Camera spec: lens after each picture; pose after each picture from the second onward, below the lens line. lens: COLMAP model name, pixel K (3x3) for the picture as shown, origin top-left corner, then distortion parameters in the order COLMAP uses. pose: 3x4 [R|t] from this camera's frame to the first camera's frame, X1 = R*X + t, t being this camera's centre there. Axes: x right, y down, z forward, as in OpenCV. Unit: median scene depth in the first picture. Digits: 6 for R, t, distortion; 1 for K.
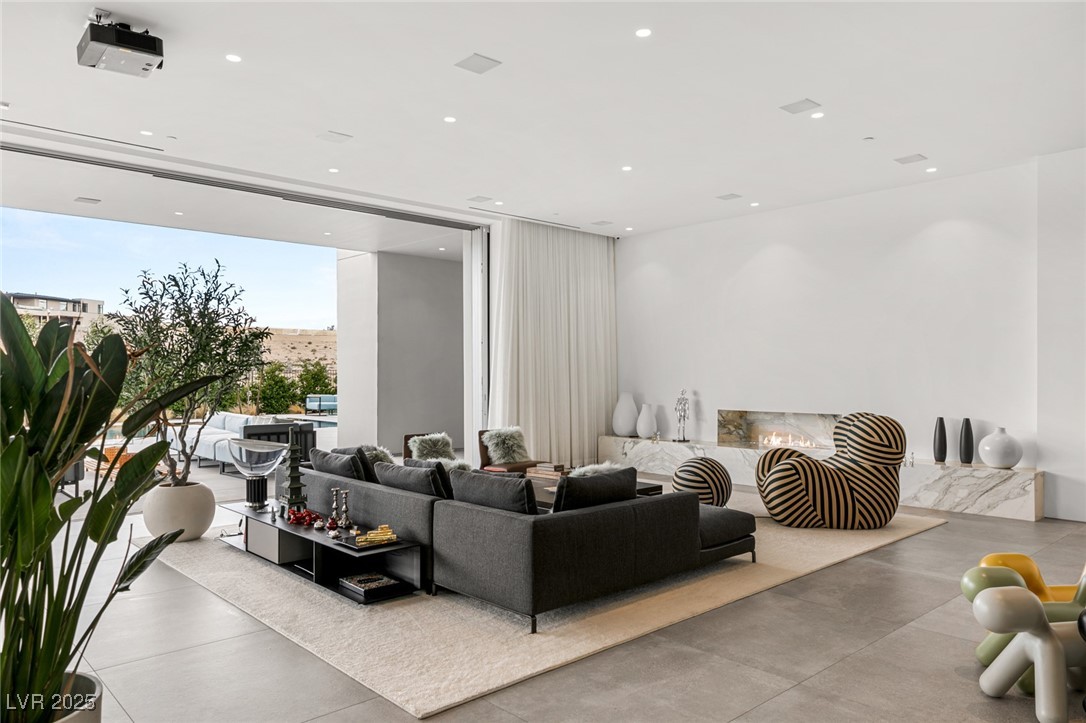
lens RADIAL K [[740.5, 0, 543.0], [0, 740.5, 361.5], [0, 0, 1]] dist [-0.000875, -0.000158]
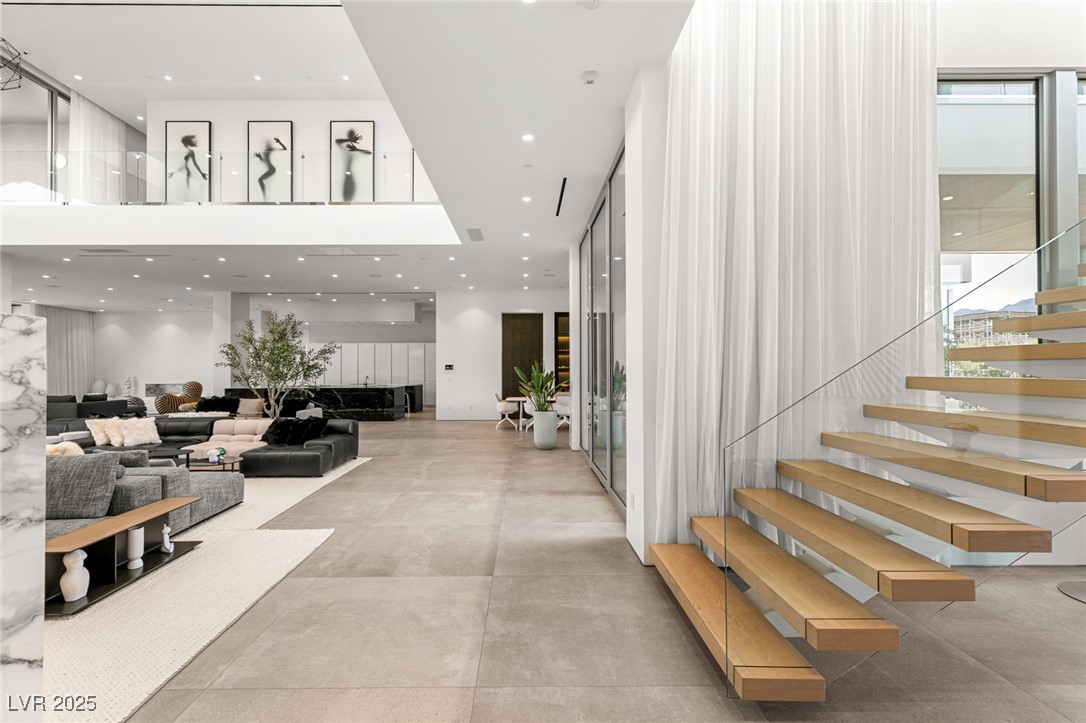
lens RADIAL K [[493.0, 0, 543.0], [0, 493.0, 361.5], [0, 0, 1]] dist [-0.000480, -0.000040]
pose [[0.652644, 0.008382, 0.757618, -0.172650], [-0.012467, 0.999922, -0.000324, -0.032204], [-0.757562, -0.009234, 0.652698, -1.229470]]
